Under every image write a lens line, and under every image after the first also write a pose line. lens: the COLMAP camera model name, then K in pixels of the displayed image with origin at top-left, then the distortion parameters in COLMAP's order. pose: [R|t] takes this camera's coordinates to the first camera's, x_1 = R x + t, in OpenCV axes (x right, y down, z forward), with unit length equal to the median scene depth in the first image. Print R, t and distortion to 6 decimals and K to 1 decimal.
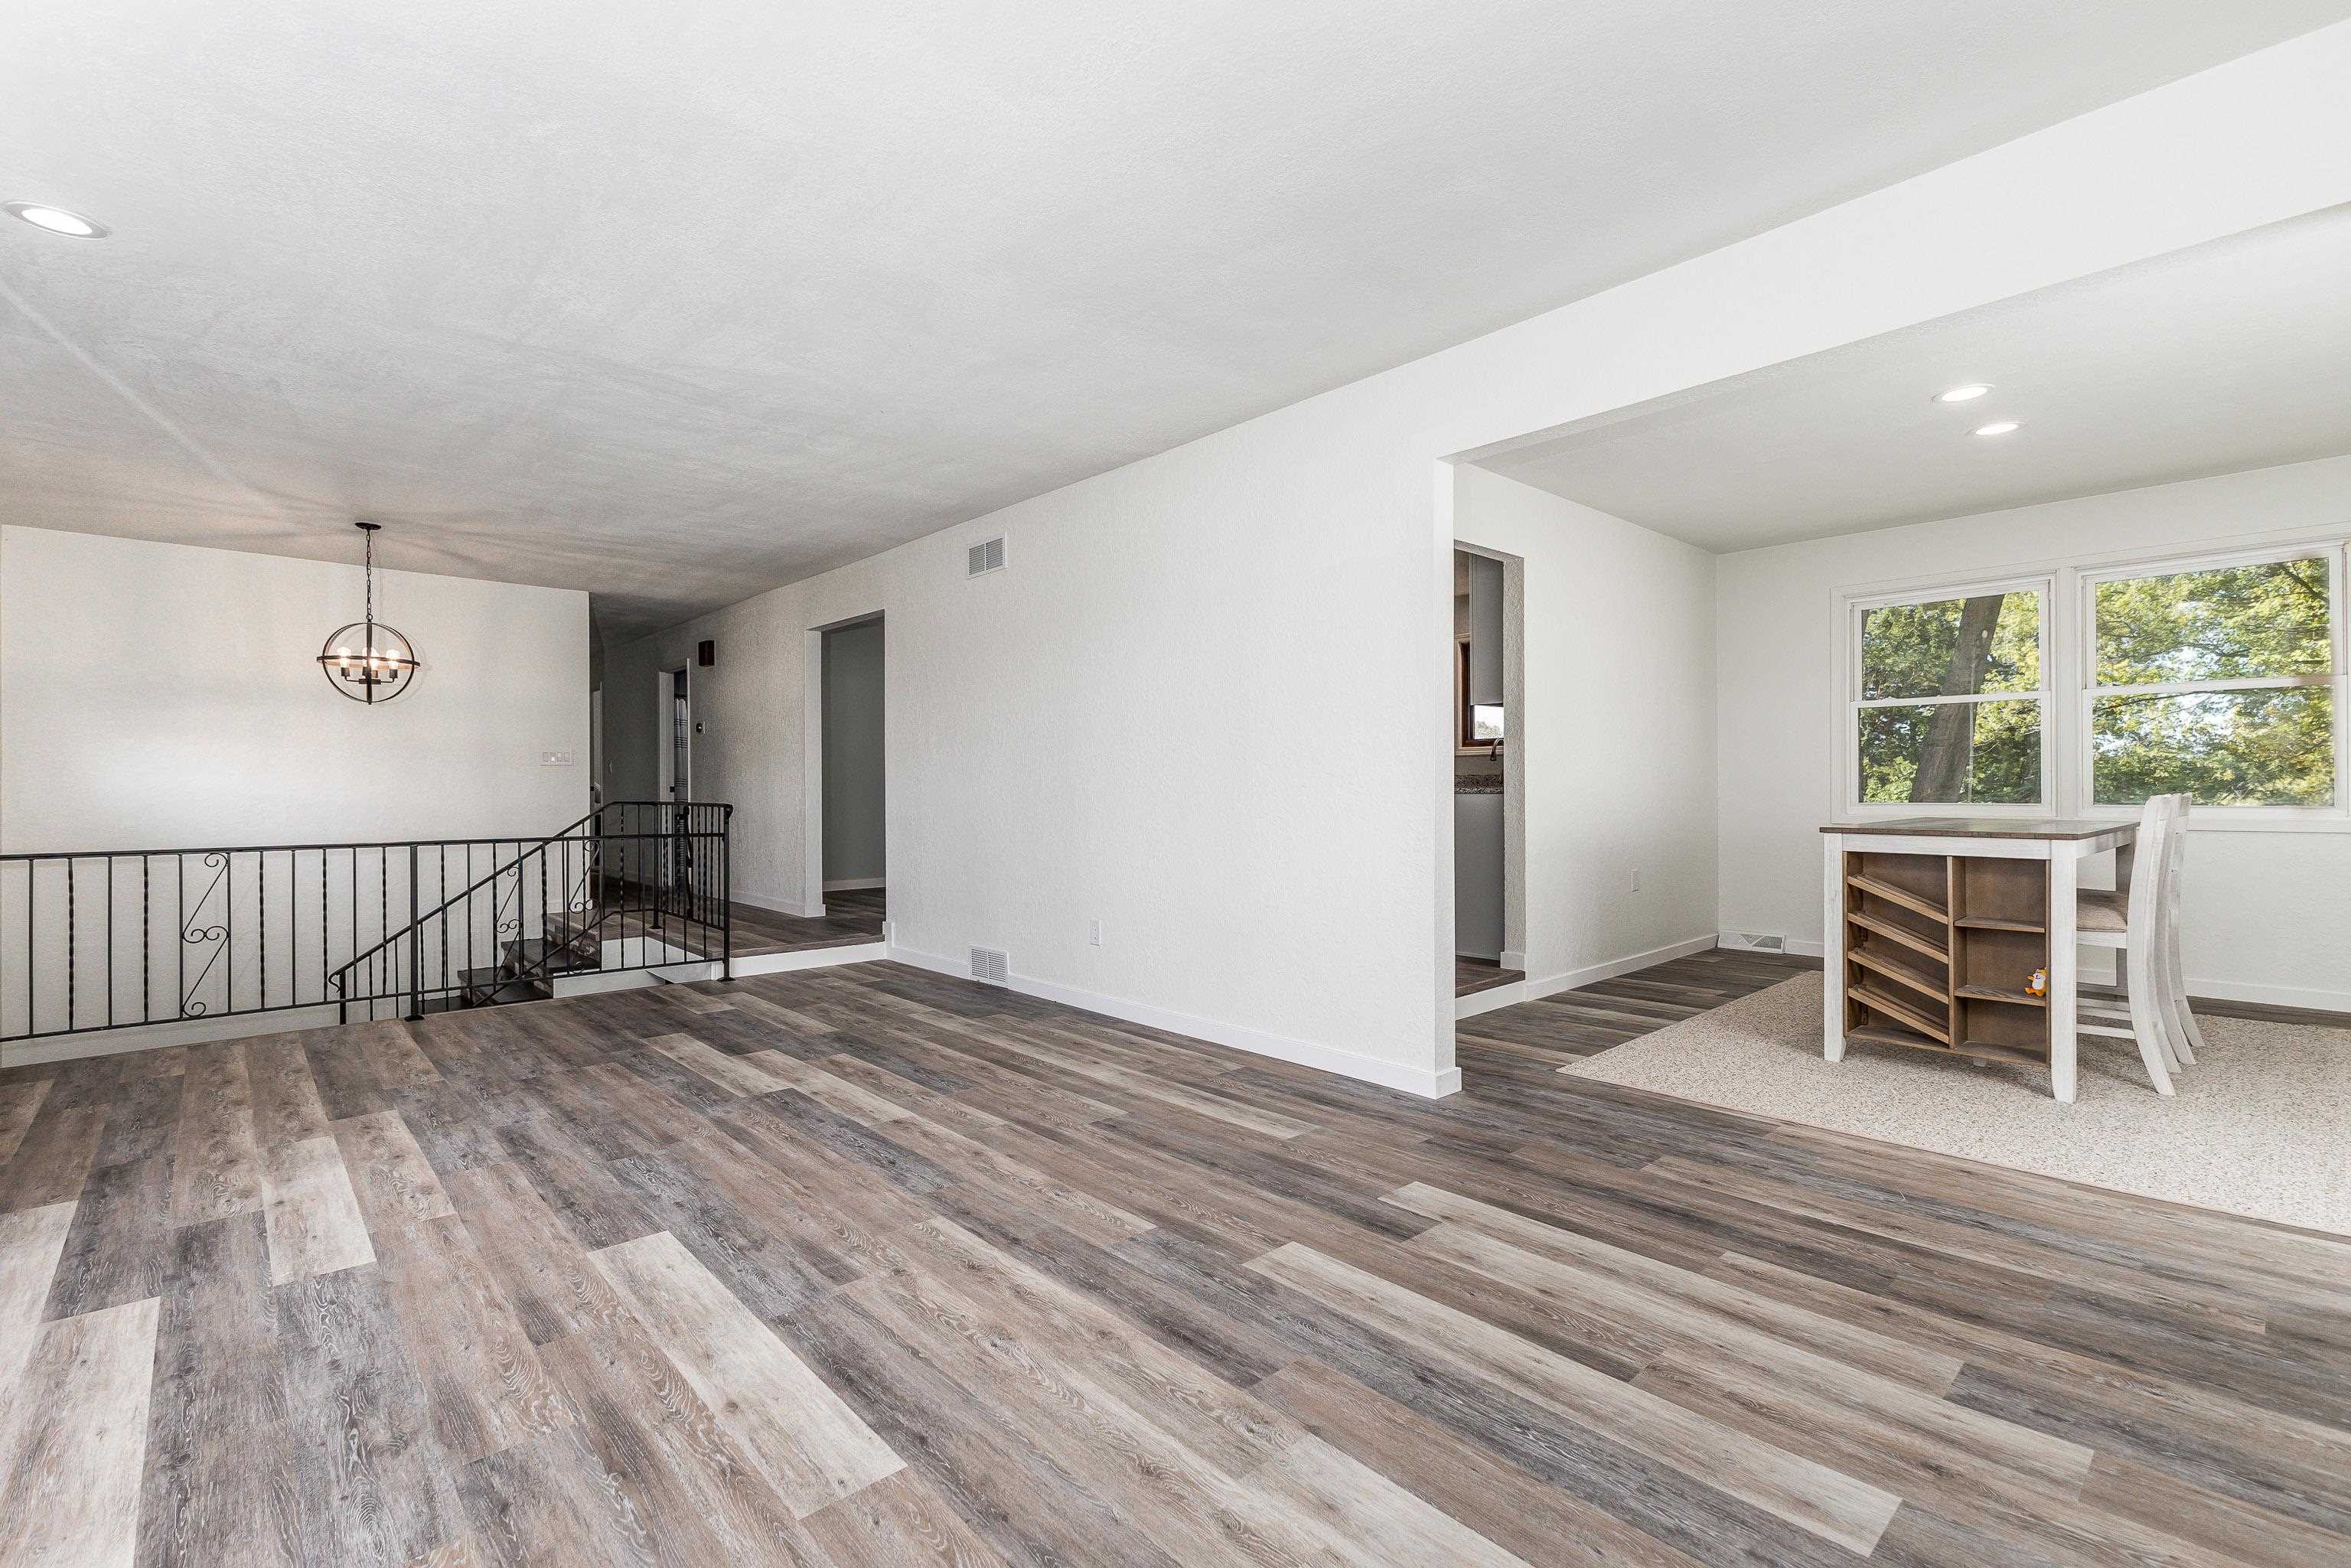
lens RADIAL K [[1039.2, 0, 1179.5], [0, 1039.2, 785.2], [0, 0, 1]] dist [0.016439, -0.004634]
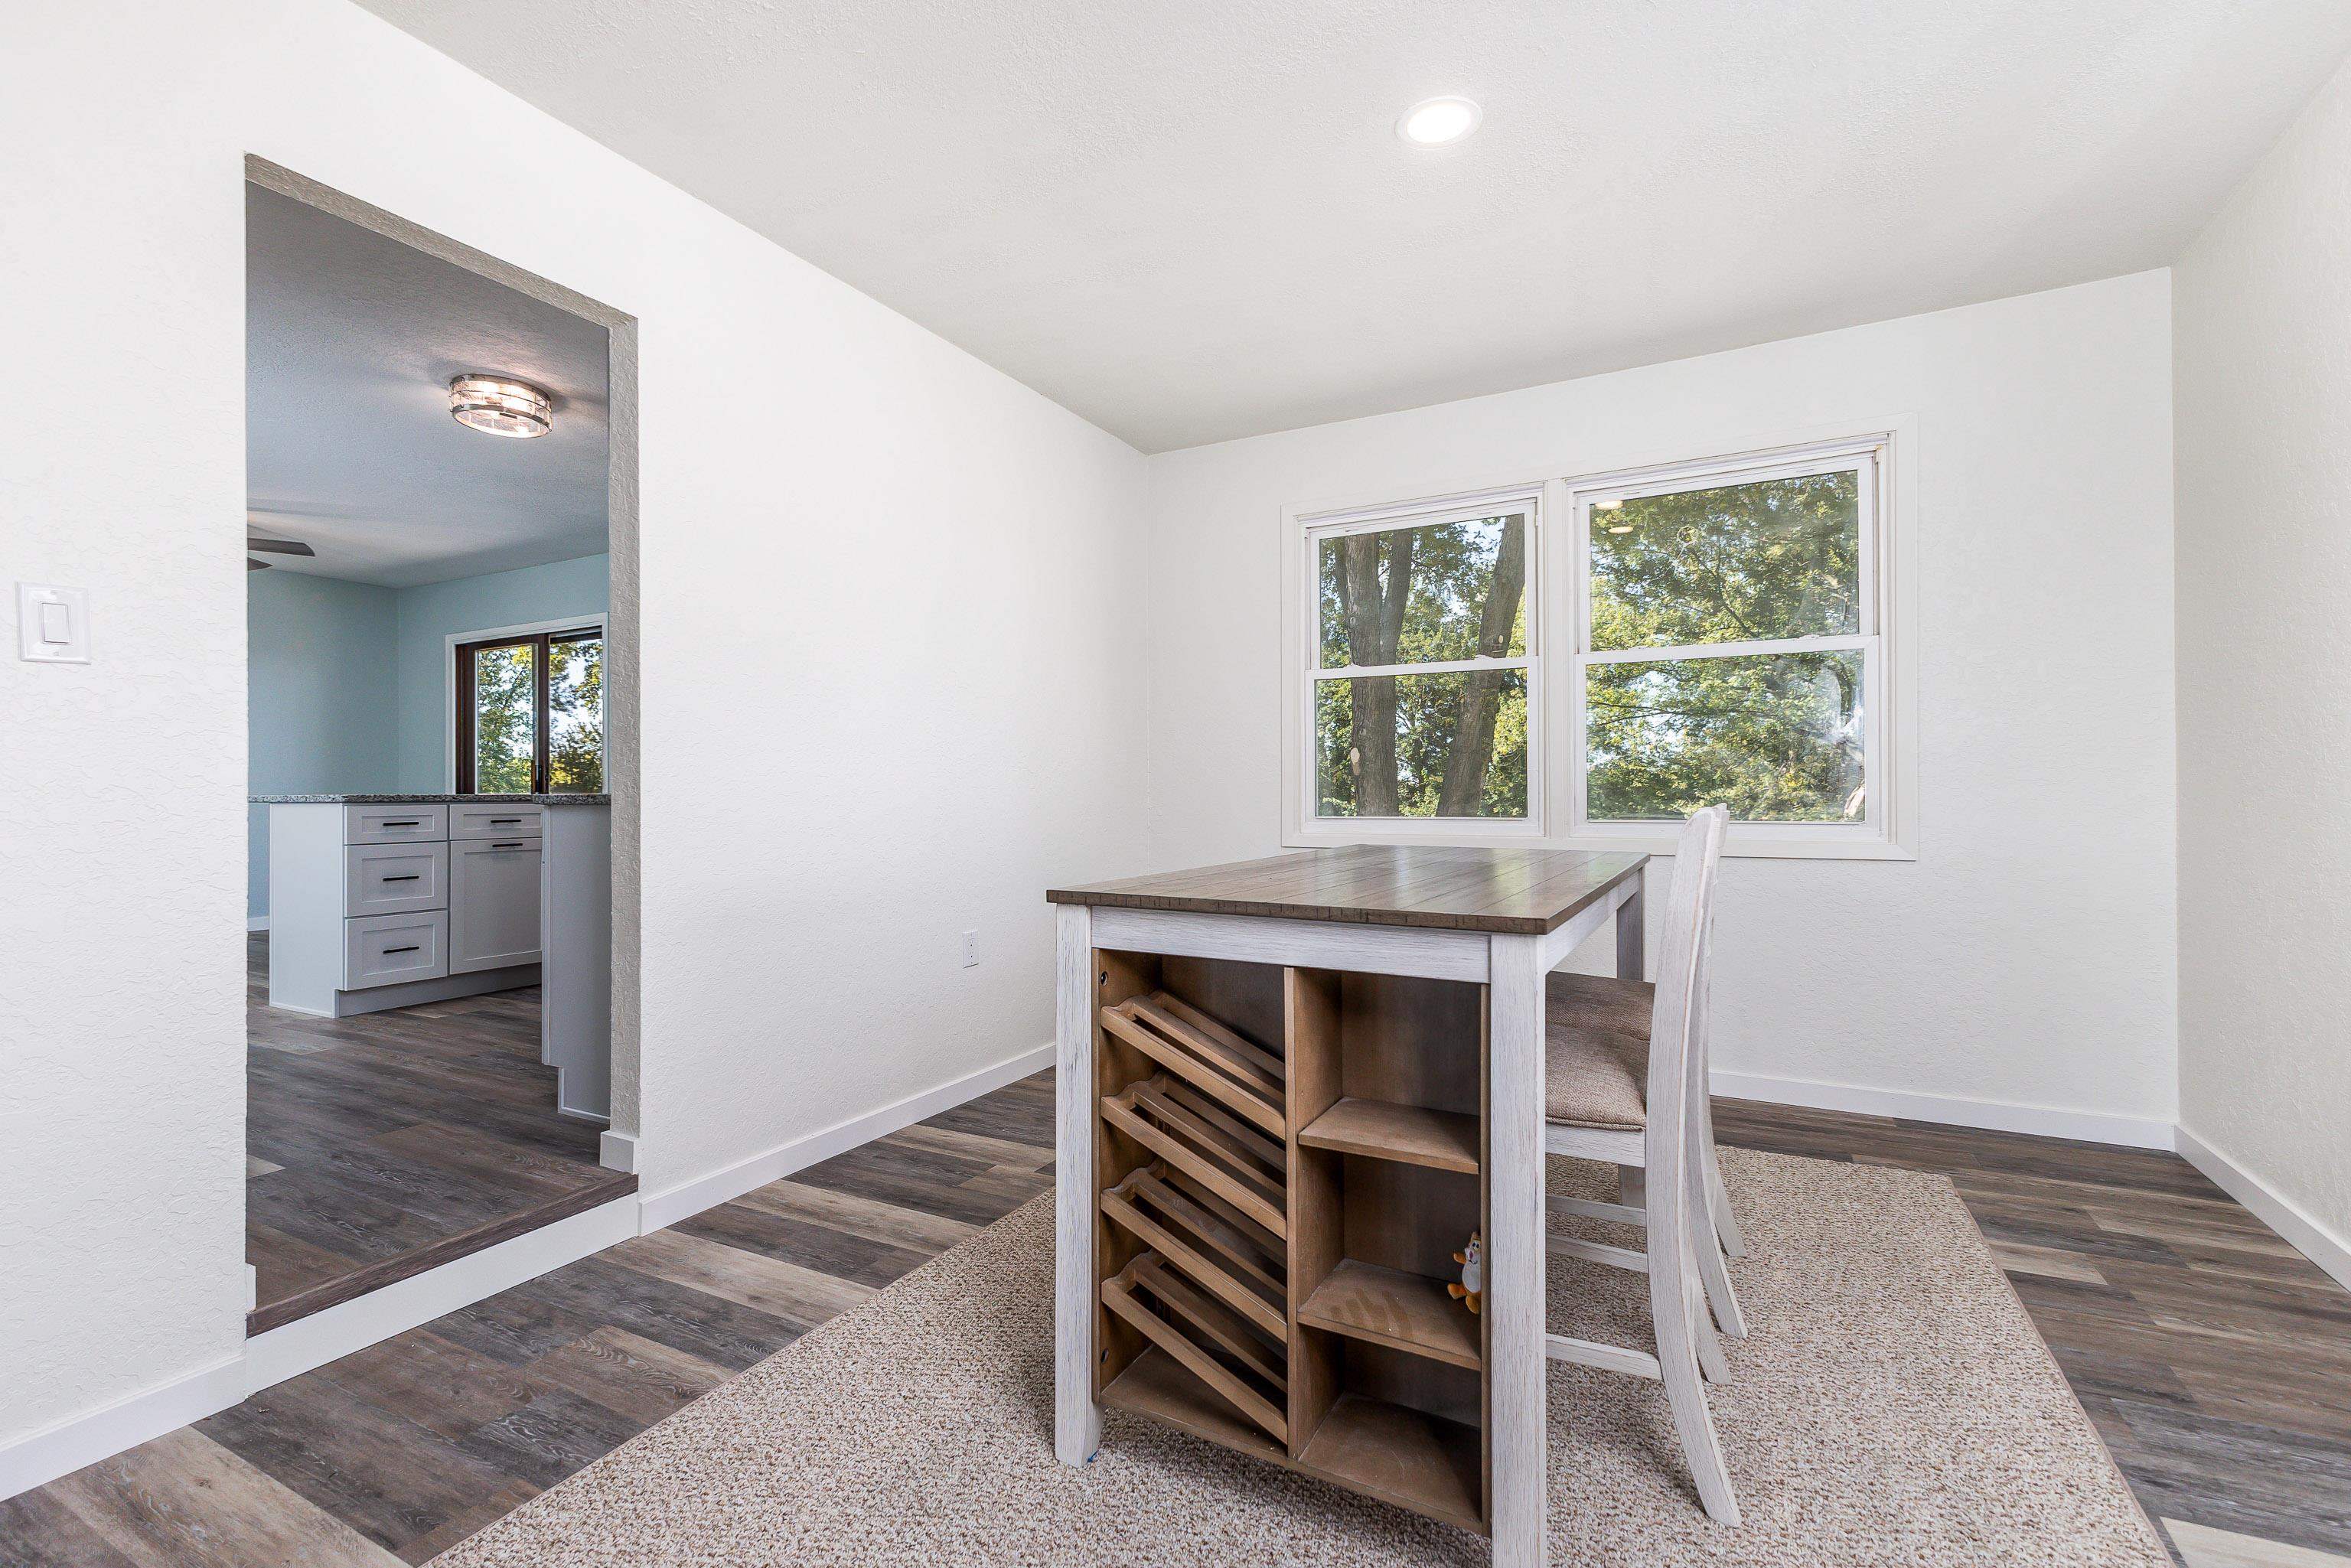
lens RADIAL K [[1039.2, 0, 1179.5], [0, 1039.2, 785.2], [0, 0, 1]] dist [0.016439, -0.004634]
pose [[0.942314, 0.006839, 0.334660, 0.398784], [-0.005134, 0.999969, -0.005980, 0.000931], [-0.334690, 0.003917, 0.942320, 0.454799]]
